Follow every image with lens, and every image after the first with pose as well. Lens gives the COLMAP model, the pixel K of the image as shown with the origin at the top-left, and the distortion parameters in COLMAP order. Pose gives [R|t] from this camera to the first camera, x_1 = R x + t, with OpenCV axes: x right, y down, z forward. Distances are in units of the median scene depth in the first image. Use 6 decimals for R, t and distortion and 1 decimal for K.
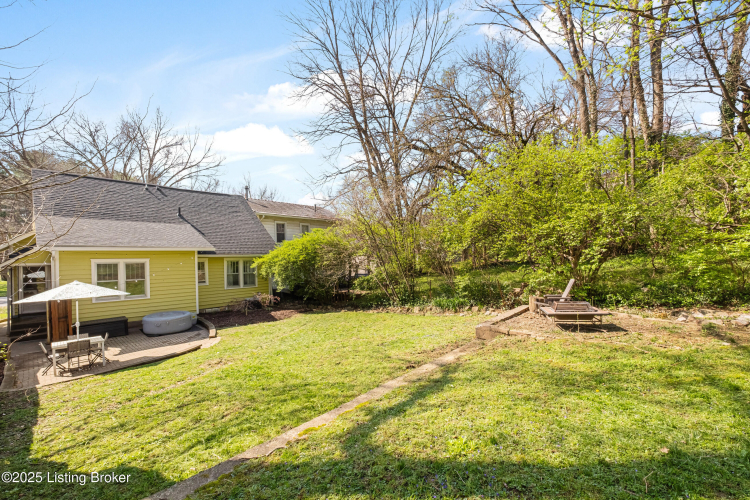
lens RADIAL K [[321.9, 0, 375.0], [0, 321.9, 250.0], [0, 0, 1]] dist [-0.000380, -0.000075]
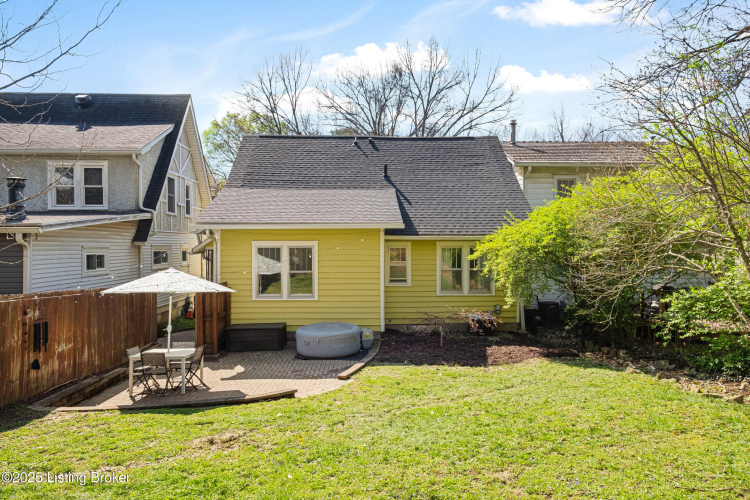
lens RADIAL K [[503.2, 0, 375.0], [0, 503.2, 250.0], [0, 0, 1]] dist [0.006625, 0.000846]
pose [[0.710081, 0.011449, -0.704027, 0.112247], [0.007832, 0.999677, 0.024157, 0.019185], [0.704077, -0.022668, 0.709762, 0.310744]]
